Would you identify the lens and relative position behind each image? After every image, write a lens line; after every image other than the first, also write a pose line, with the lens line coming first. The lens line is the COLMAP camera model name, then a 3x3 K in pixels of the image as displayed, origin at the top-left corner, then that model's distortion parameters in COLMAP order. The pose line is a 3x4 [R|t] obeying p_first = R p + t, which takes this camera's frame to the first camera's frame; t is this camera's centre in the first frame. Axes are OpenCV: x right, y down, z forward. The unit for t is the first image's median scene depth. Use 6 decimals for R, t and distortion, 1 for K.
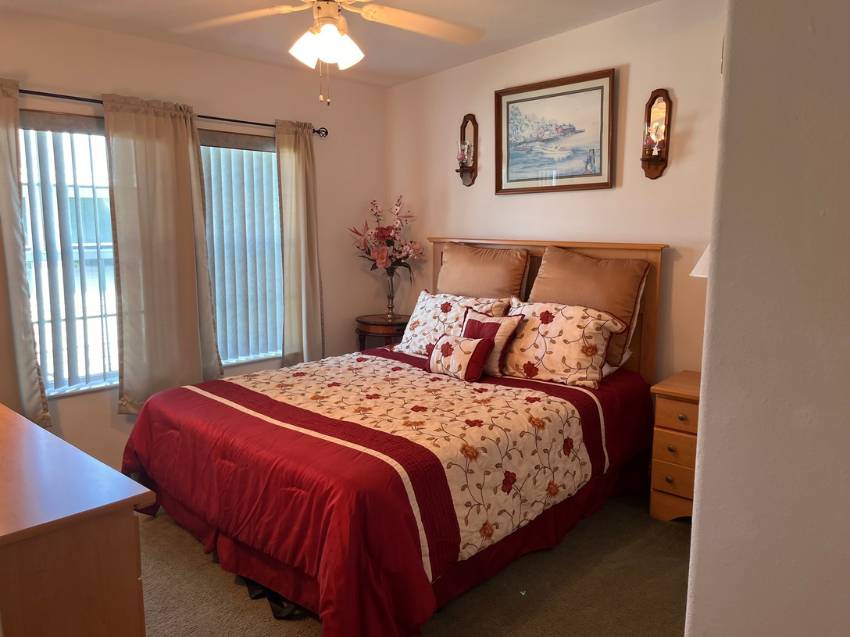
lens RADIAL K [[665.6, 0, 425.0], [0, 665.6, 318.5], [0, 0, 1]] dist [0.078309, -0.122839]
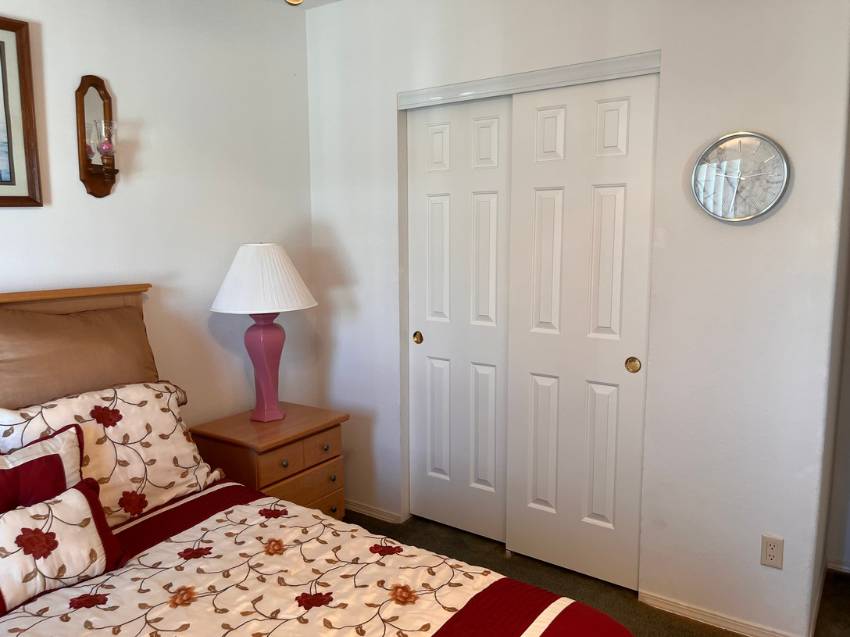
lens RADIAL K [[665.6, 0, 425.0], [0, 665.6, 318.5], [0, 0, 1]] dist [0.078309, -0.122839]
pose [[-0.154921, -0.136844, 0.978403, -0.464381], [0.138240, 0.977614, 0.158622, -0.149003], [-0.978207, 0.159828, -0.132535, 0.788295]]
